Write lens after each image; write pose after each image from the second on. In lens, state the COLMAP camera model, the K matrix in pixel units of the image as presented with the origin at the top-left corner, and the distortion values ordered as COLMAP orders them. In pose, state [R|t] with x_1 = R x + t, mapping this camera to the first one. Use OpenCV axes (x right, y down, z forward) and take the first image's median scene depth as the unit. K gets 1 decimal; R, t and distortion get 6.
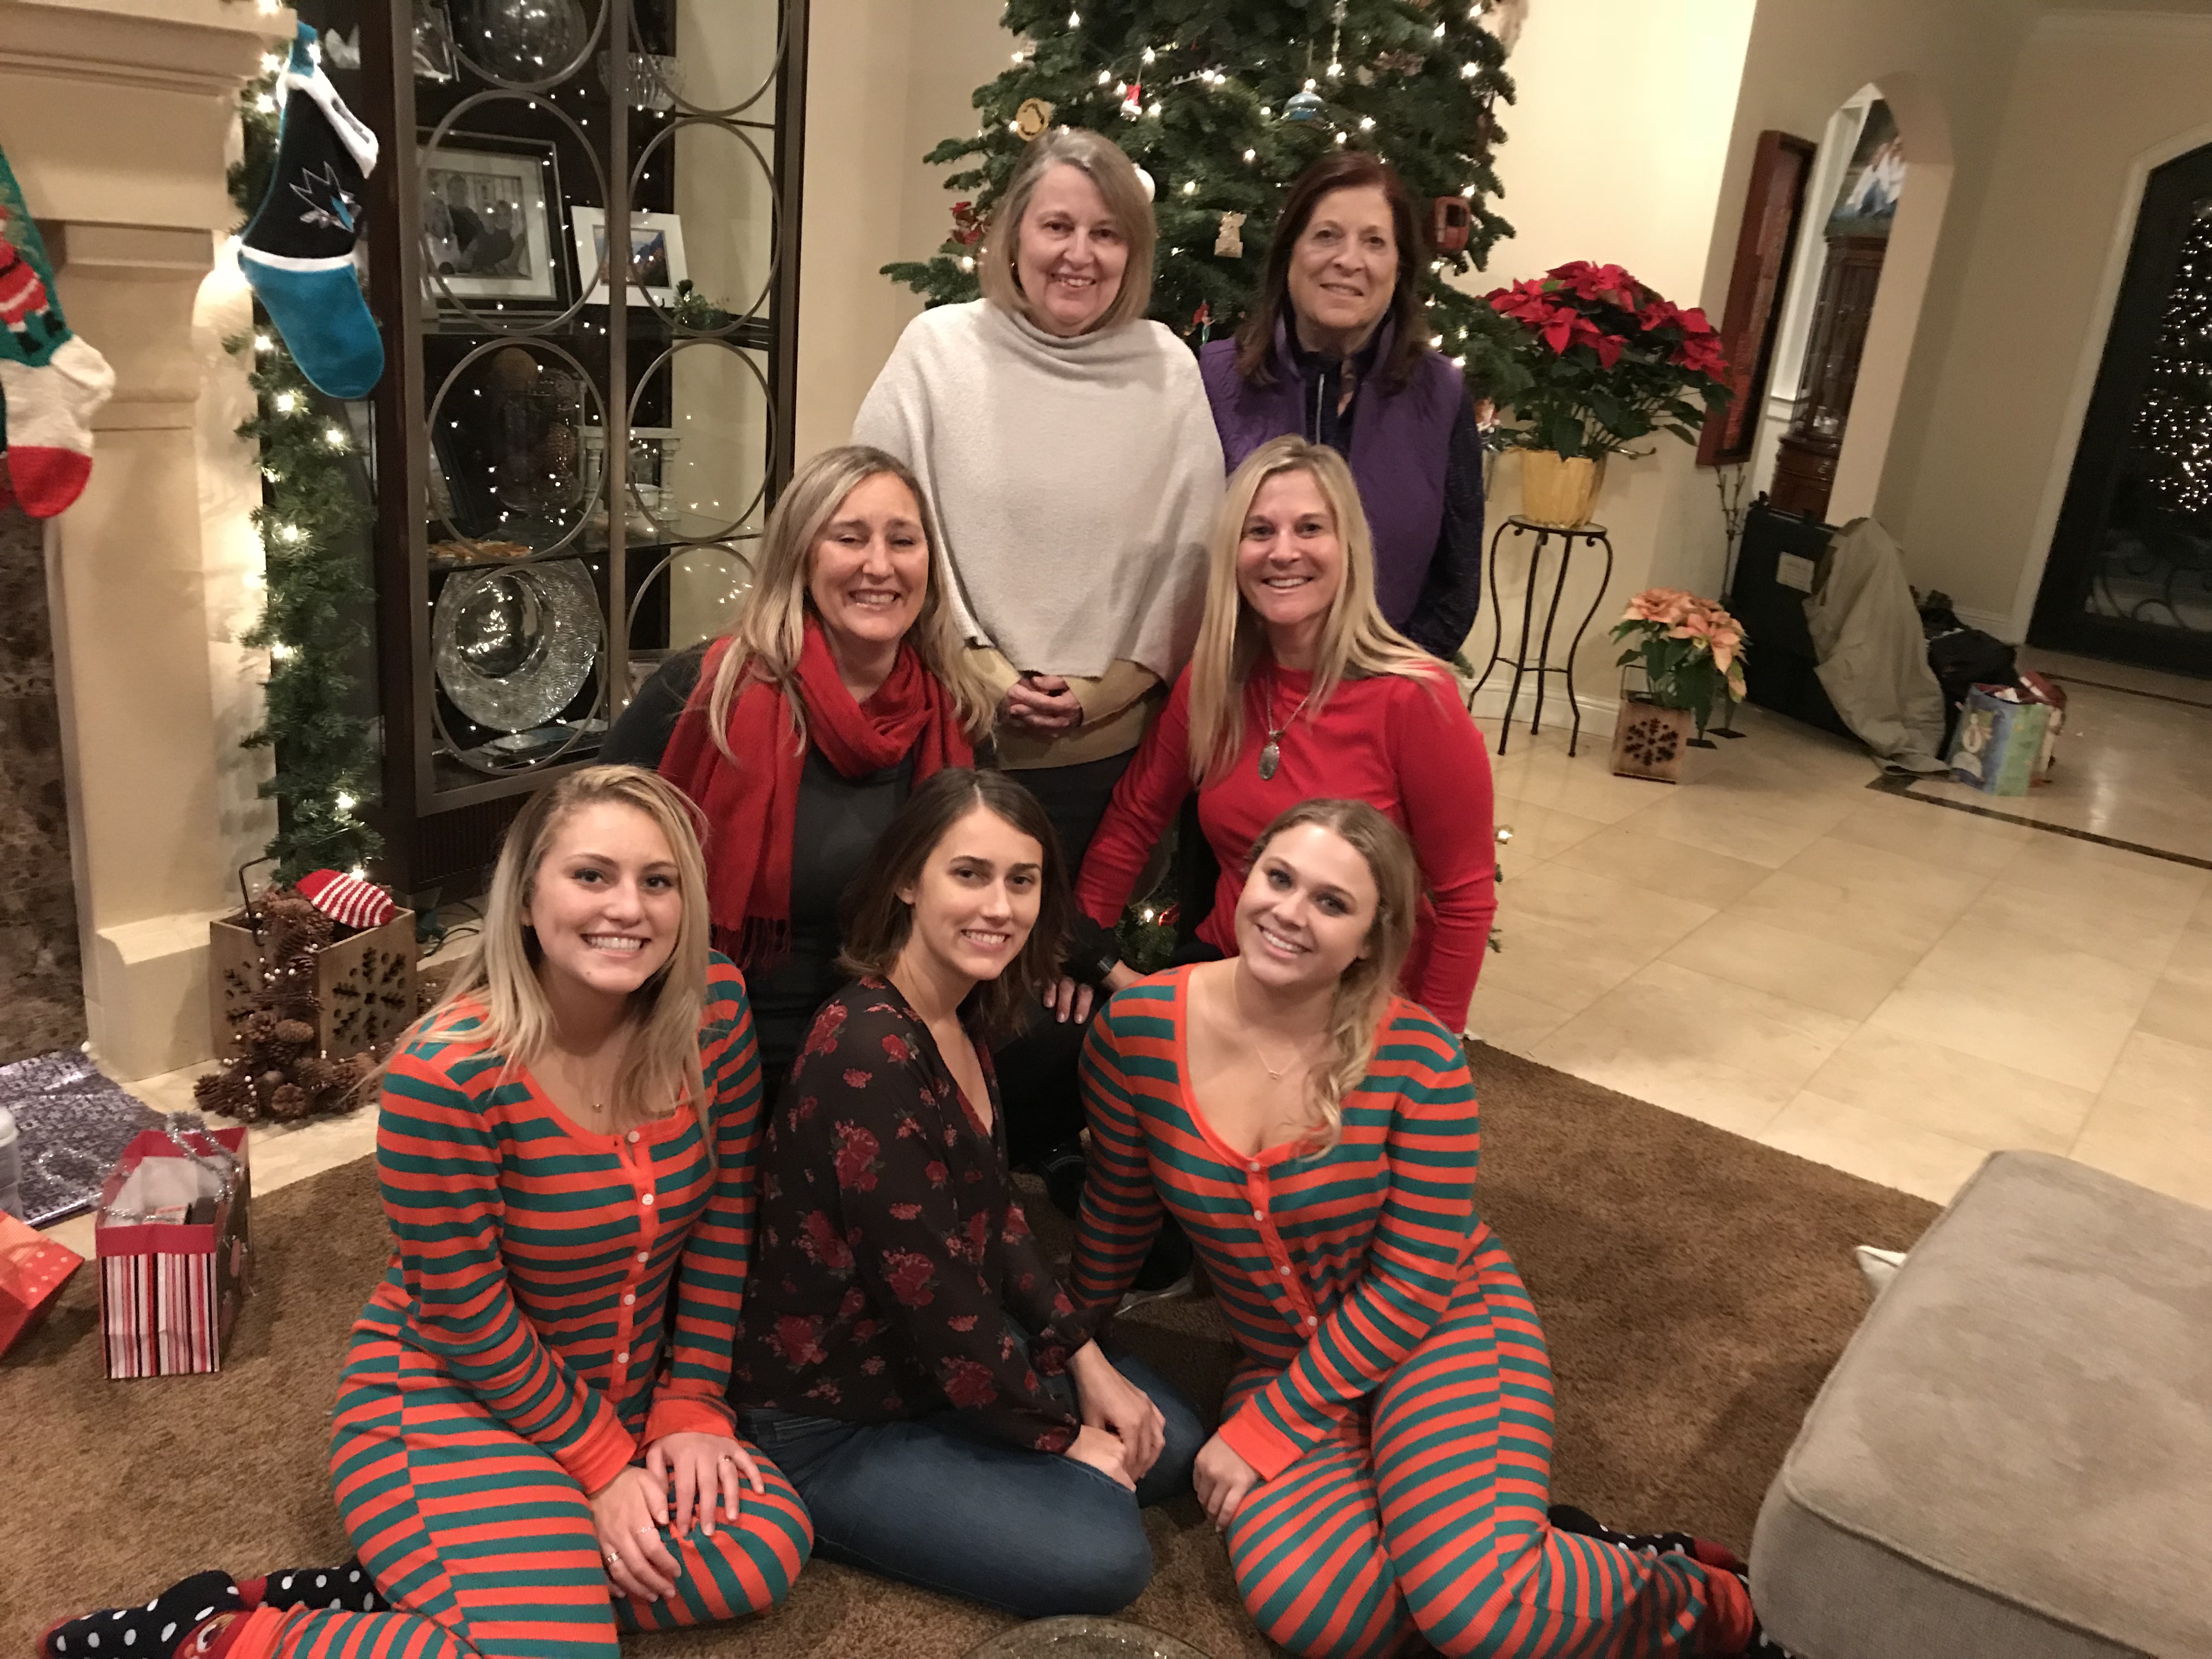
lens RADIAL K [[1851.1, 0, 1129.2], [0, 1851.1, 813.2], [0, 0, 1]] dist [0.029939, -0.004323]
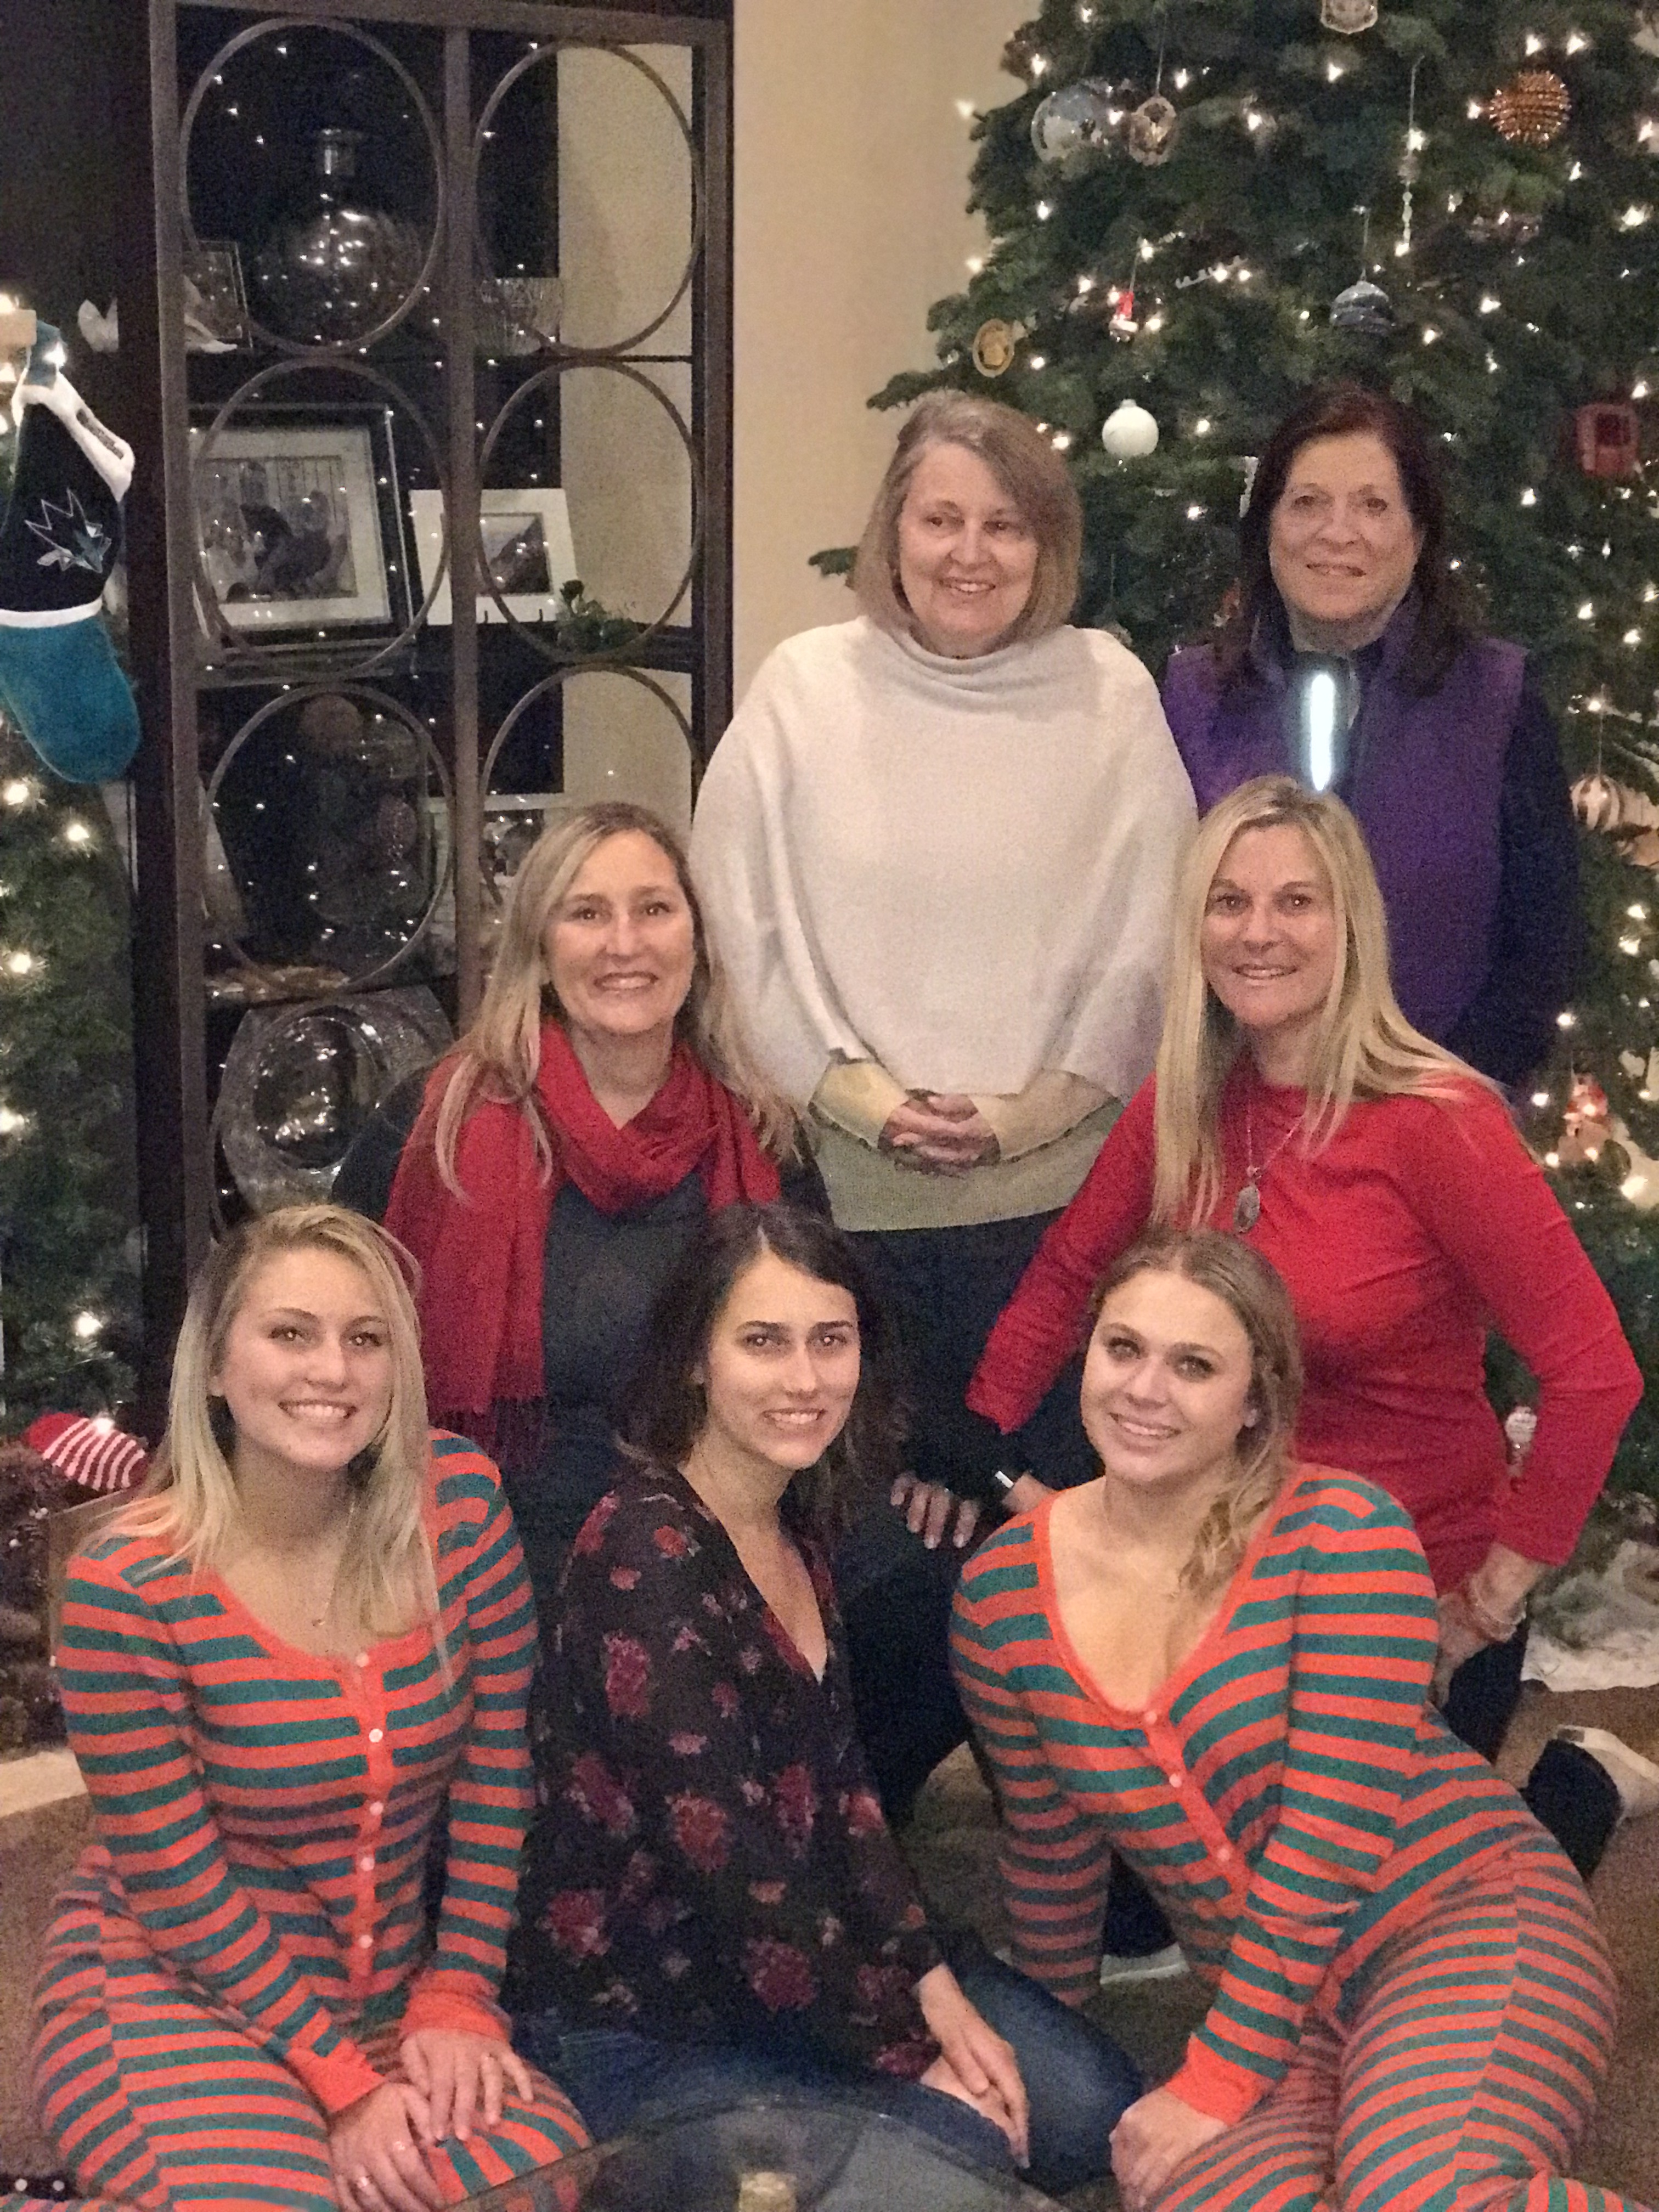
lens RADIAL K [[3625.3, 0, 849.3], [0, 3625.3, 1096.5], [0, 0, 1]] dist [0.063674, 0.000000]
pose [[0.977010, -0.034727, -0.210348, 0.197732], [0.012122, 0.994097, -0.107813, 0.070620], [0.212850, 0.102785, 0.971664, -0.378786]]
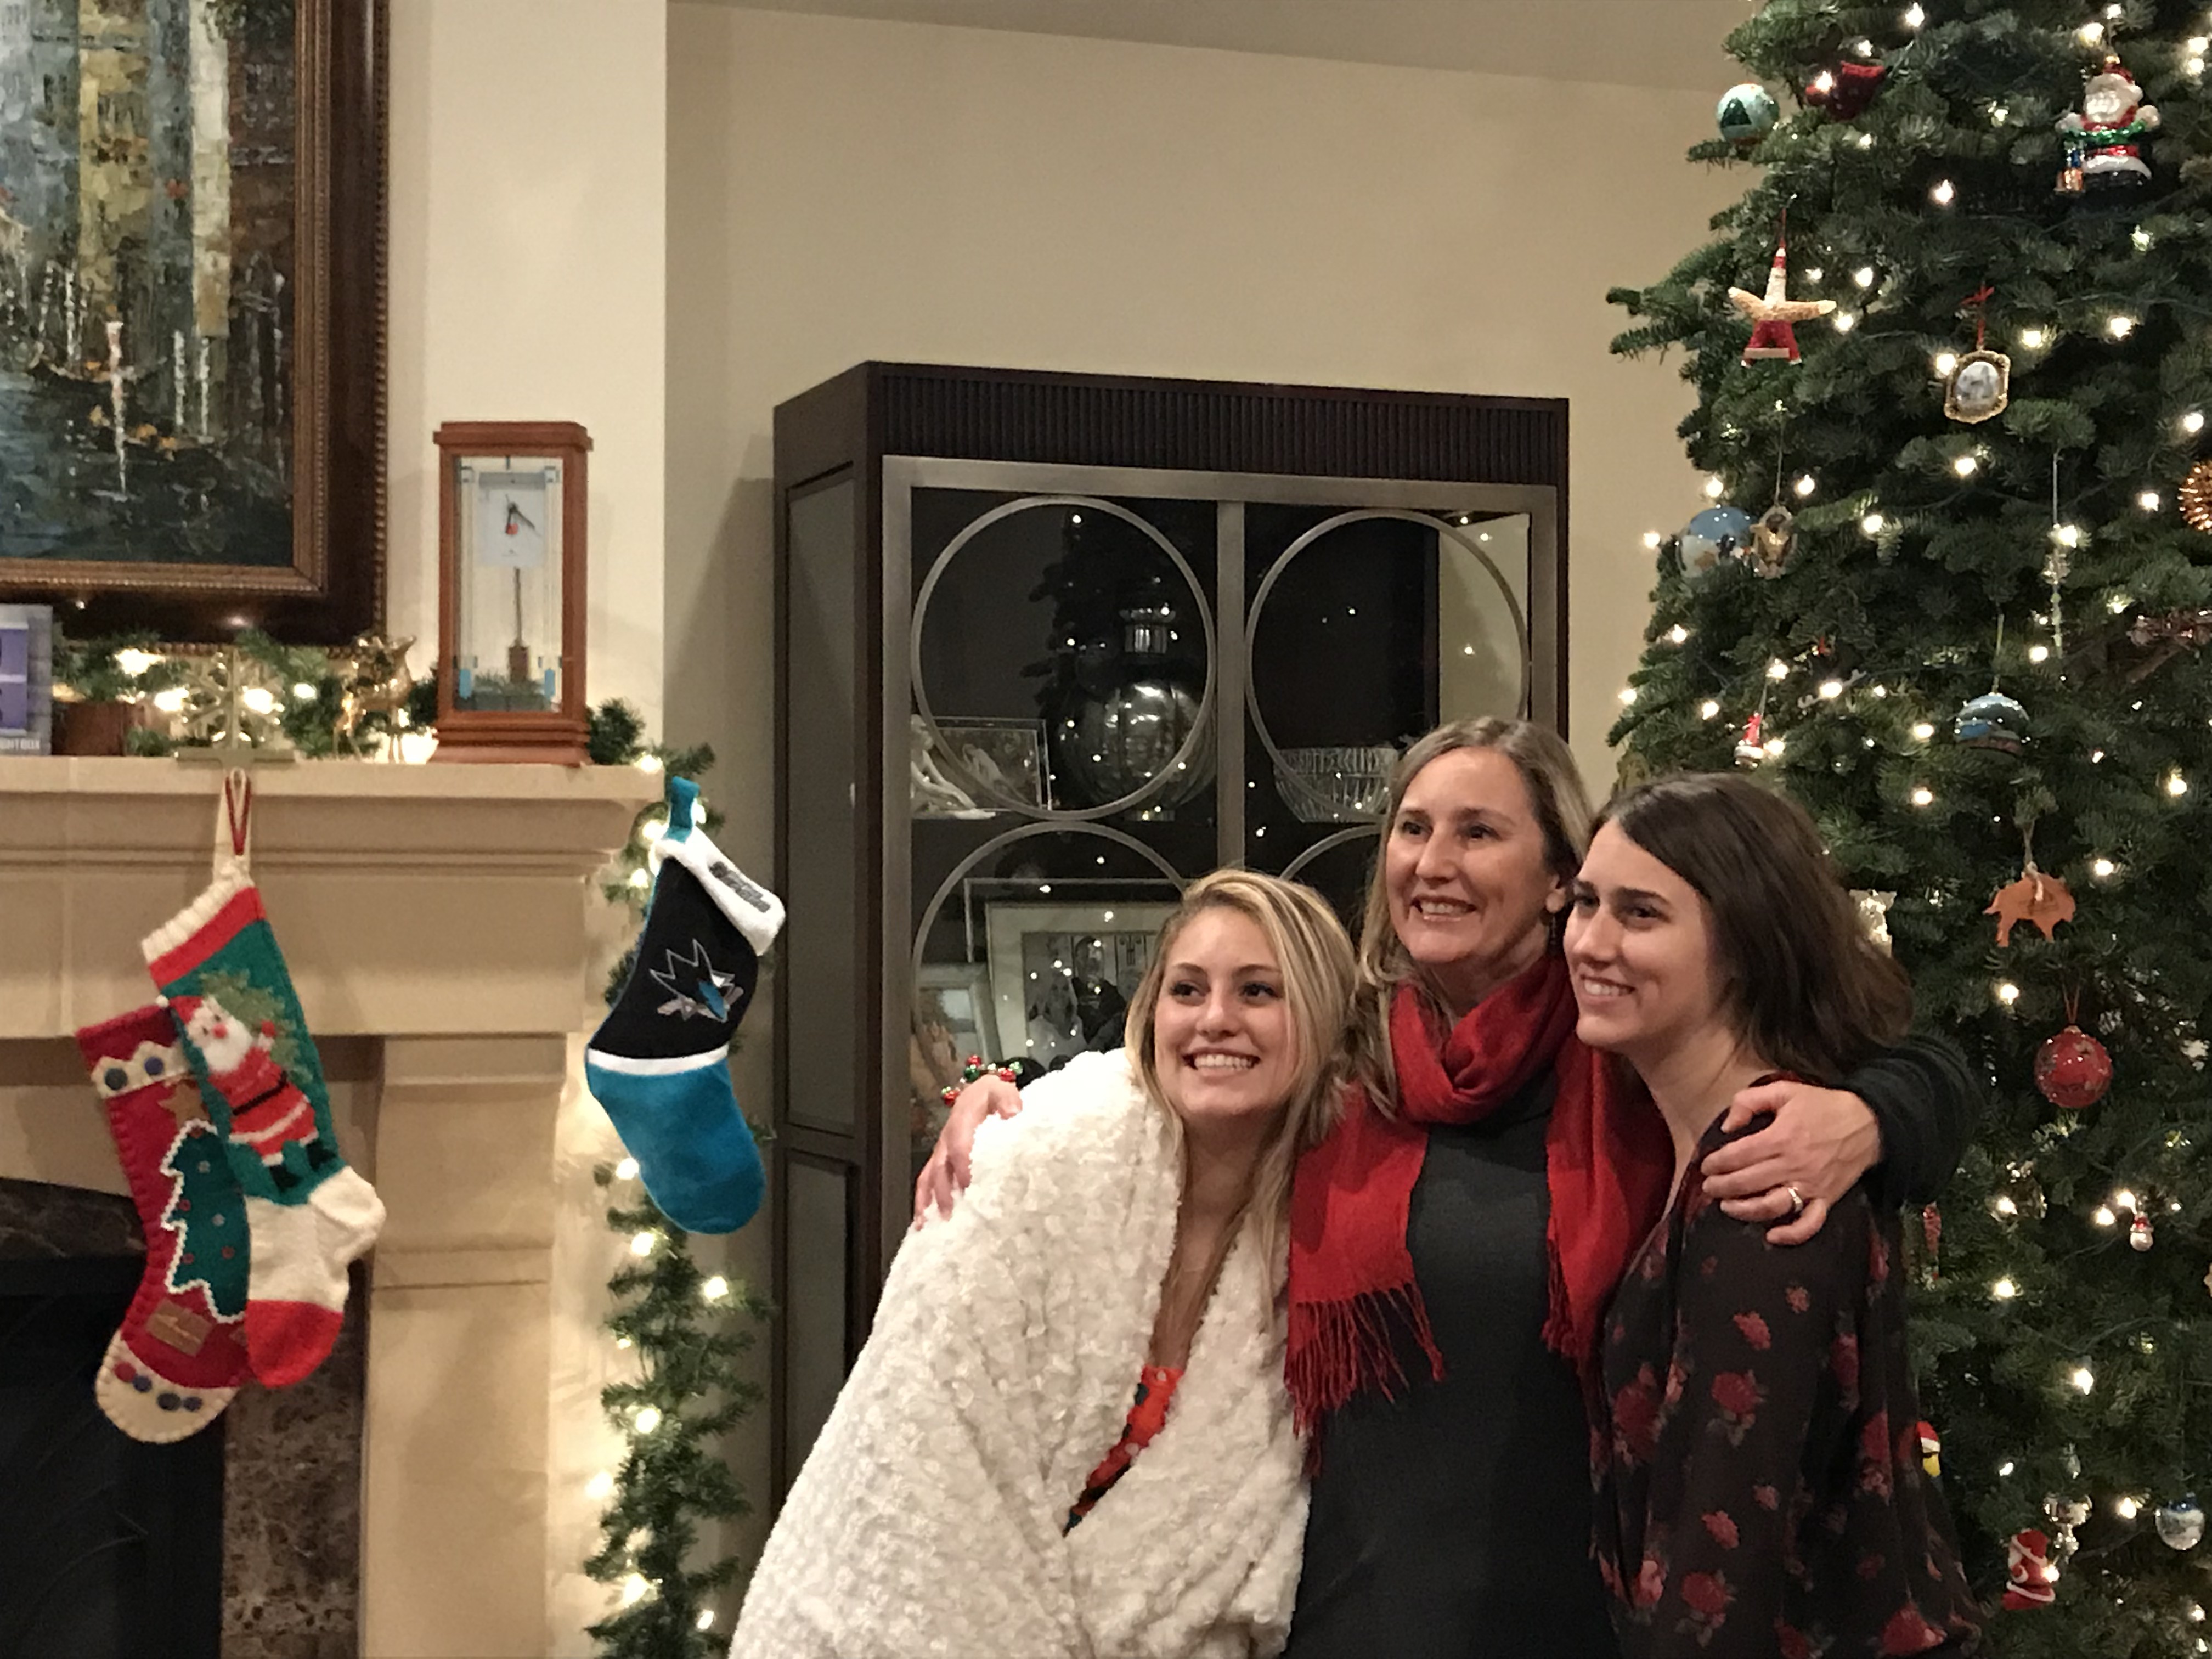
lens RADIAL K [[3531.3, 0, 1150.5], [0, 3531.3, 844.7], [0, 0, 1]] dist [0.095761, 0.000000]
pose [[0.818601, -0.098677, -0.565822, 0.562377], [-0.104077, 0.943339, -0.315087, 0.059872], [0.564854, 0.316819, 0.761949, -0.032522]]
